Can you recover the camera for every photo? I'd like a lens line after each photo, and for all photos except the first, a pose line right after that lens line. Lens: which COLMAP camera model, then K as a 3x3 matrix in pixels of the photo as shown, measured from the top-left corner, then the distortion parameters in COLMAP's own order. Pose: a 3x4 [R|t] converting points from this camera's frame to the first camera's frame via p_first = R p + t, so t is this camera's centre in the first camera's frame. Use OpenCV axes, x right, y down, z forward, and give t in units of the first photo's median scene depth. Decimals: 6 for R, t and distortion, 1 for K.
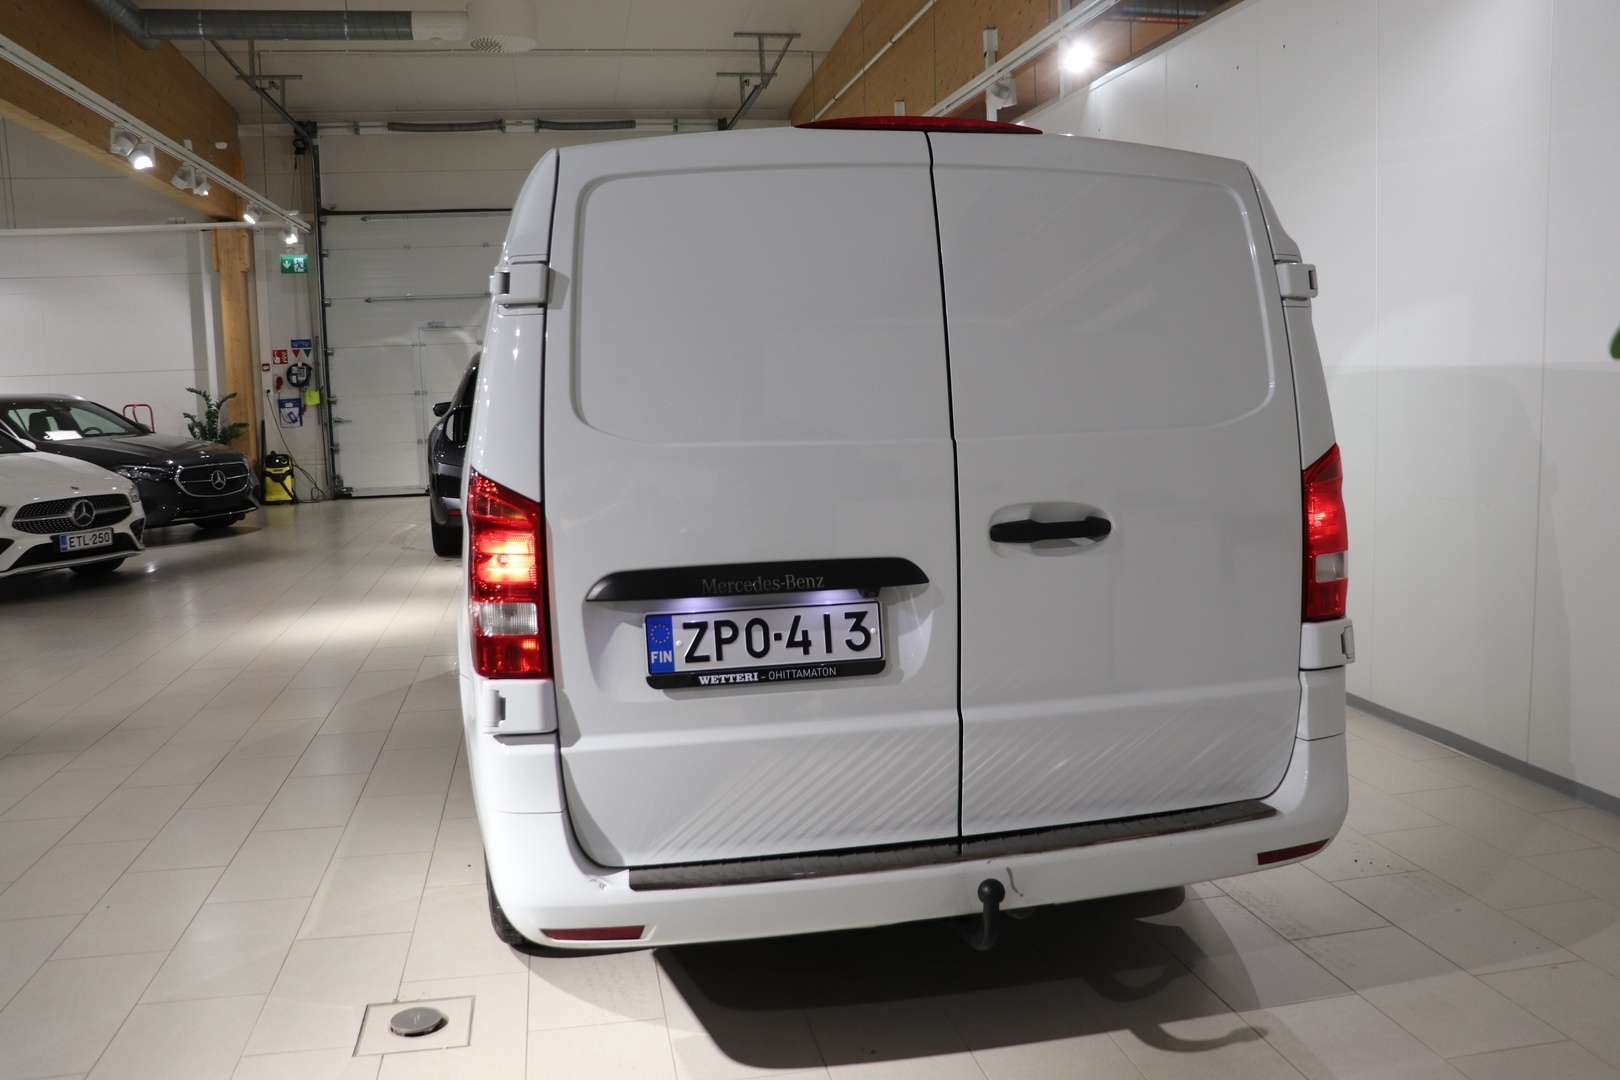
lens RADIAL K [[1342.3, 0, 810.0], [0, 1342.3, 540.0], [0, 0, 1]] dist [-0.193662, 0.180627]
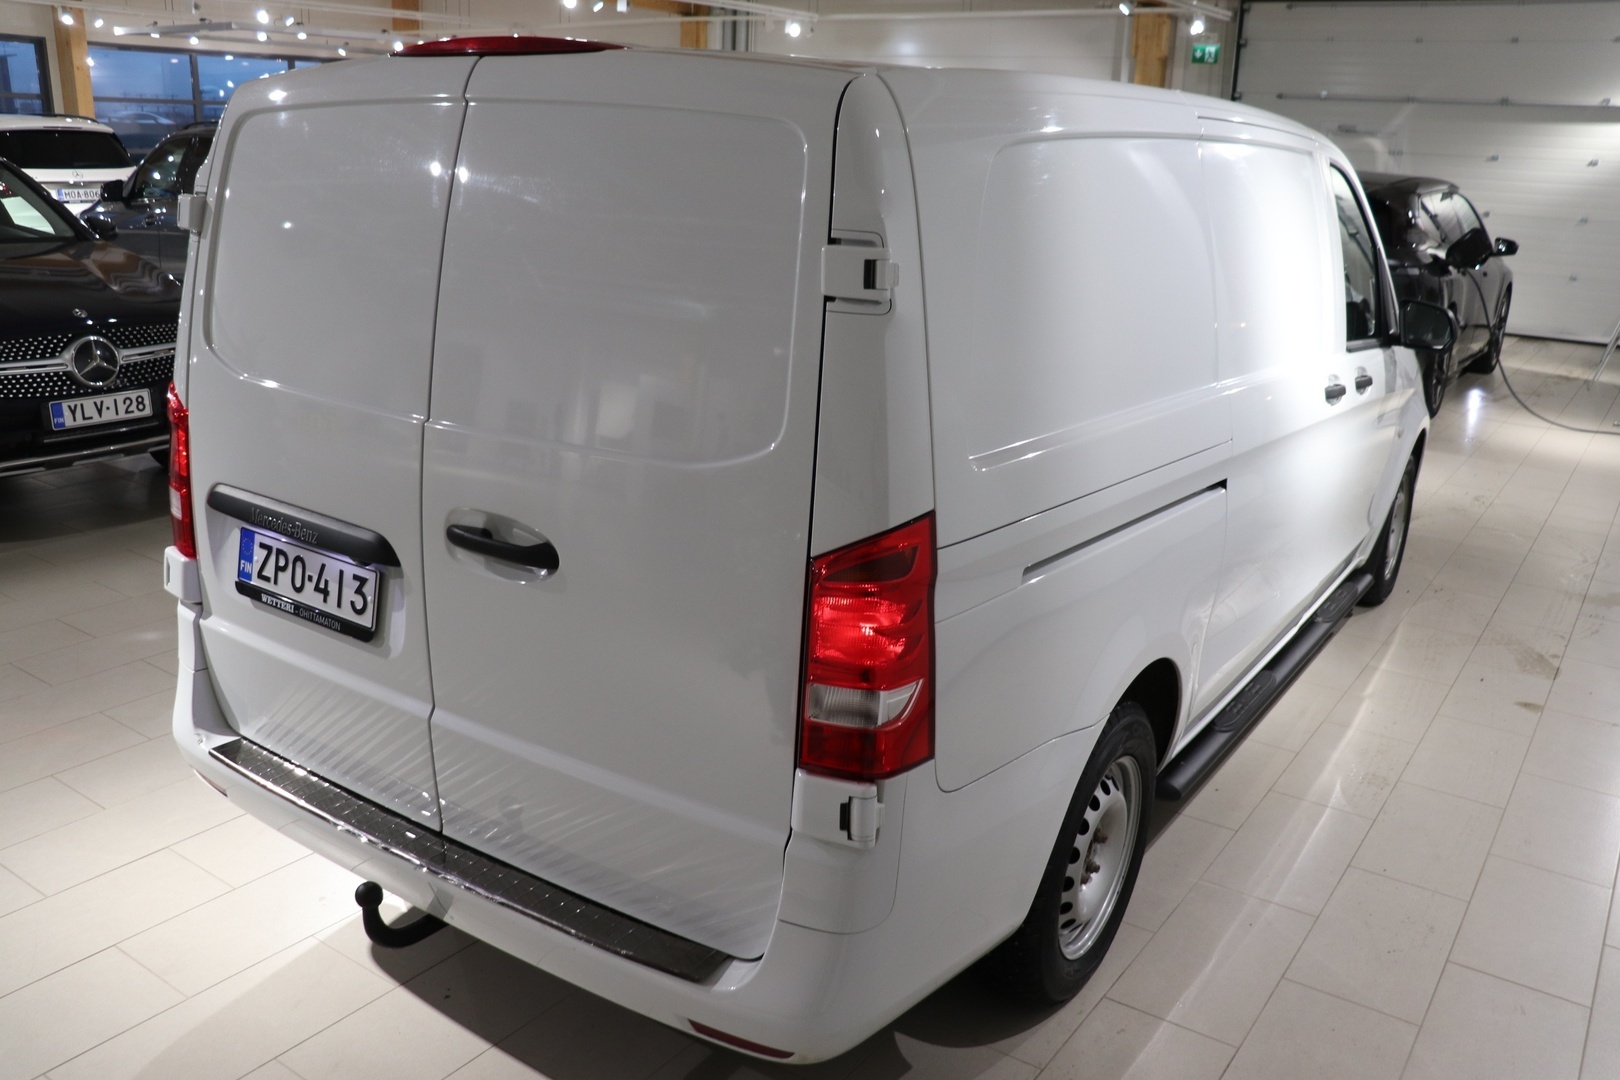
lens RADIAL K [[1342.3, 0, 810.0], [0, 1342.3, 540.0], [0, 0, 1]] dist [-0.193662, 0.180627]
pose [[0.694629, 0.257067, -0.671868, 0.904495], [-0.140702, 0.964482, 0.223557, -0.233750], [0.705474, -0.060756, 0.706127, 0.552573]]
